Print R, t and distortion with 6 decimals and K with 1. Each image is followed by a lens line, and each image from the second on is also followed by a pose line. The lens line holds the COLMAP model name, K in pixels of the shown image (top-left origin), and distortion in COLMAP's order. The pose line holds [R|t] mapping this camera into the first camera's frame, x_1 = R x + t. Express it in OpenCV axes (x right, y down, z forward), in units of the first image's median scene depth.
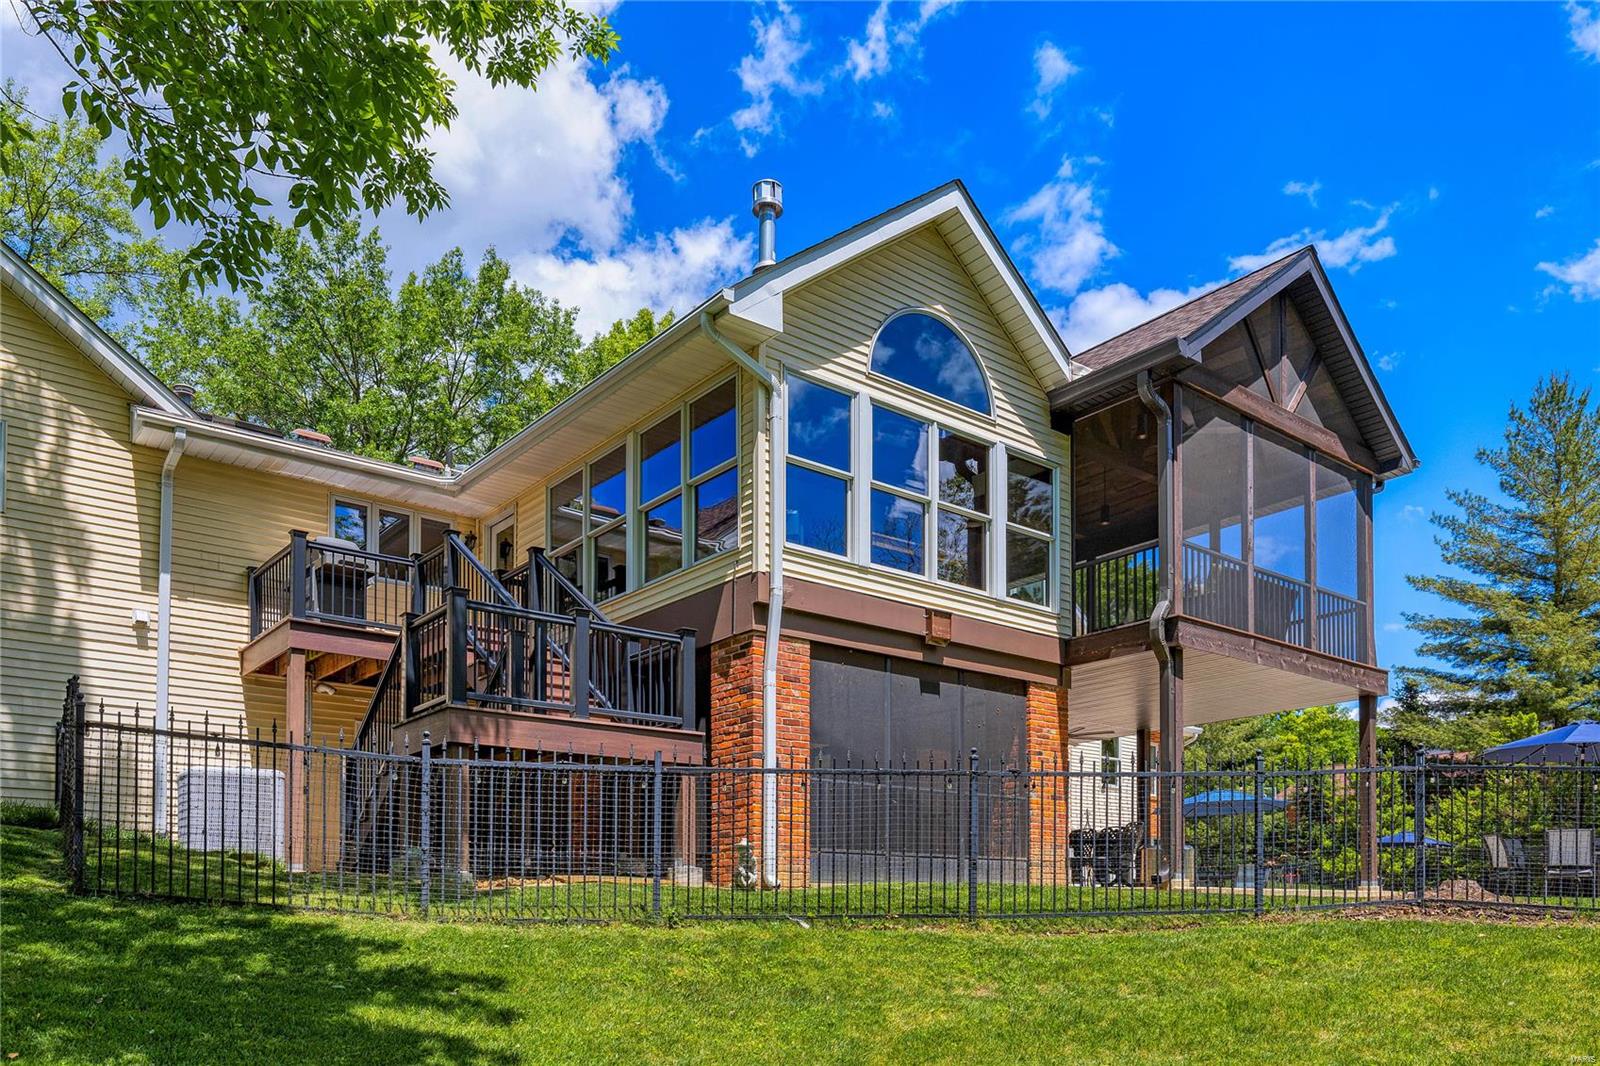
lens RADIAL K [[1154.5, 0, 798.6], [0, 1154.5, 532.5], [0, 0, 1]] dist [0.005607, 0.003550]
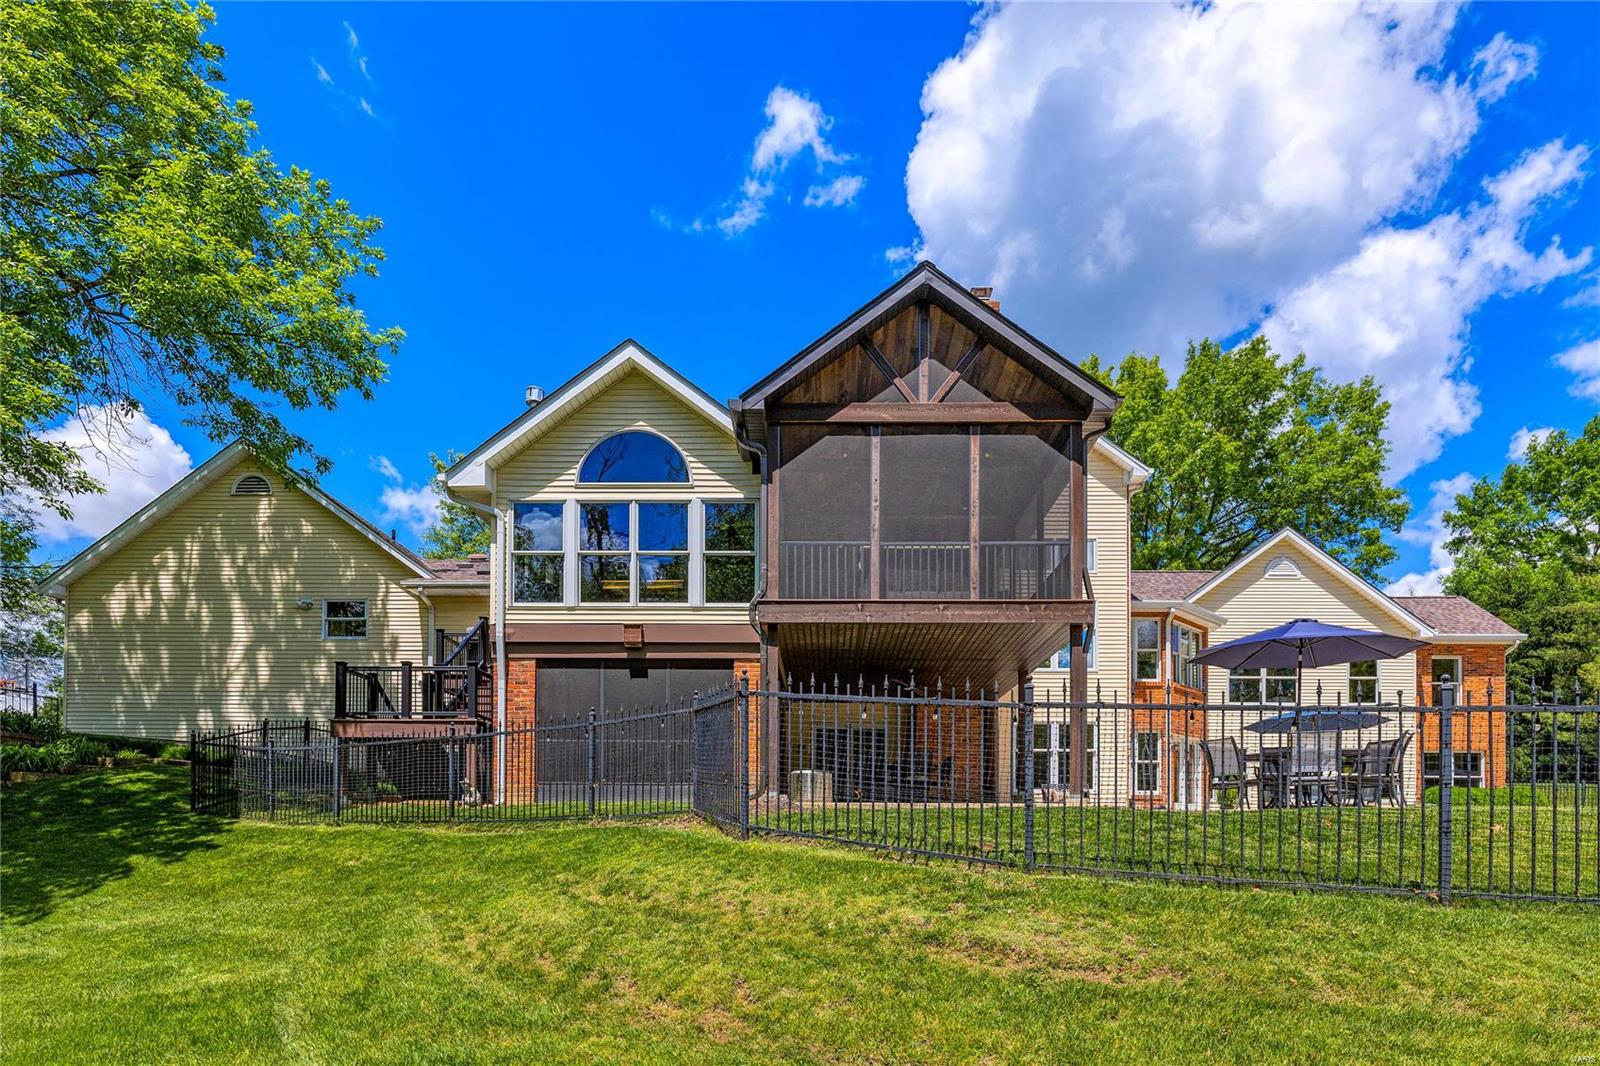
lens RADIAL K [[871.0, 0, 802.9], [0, 871.0, 543.7], [0, 0, 1]] dist [0.001288, -0.000592]
pose [[0.751575, -0.200253, -0.628517, 1.015611], [0.196859, 0.977479, -0.076034, 0.093412], [0.629588, -0.066584, 0.774070, 0.247337]]
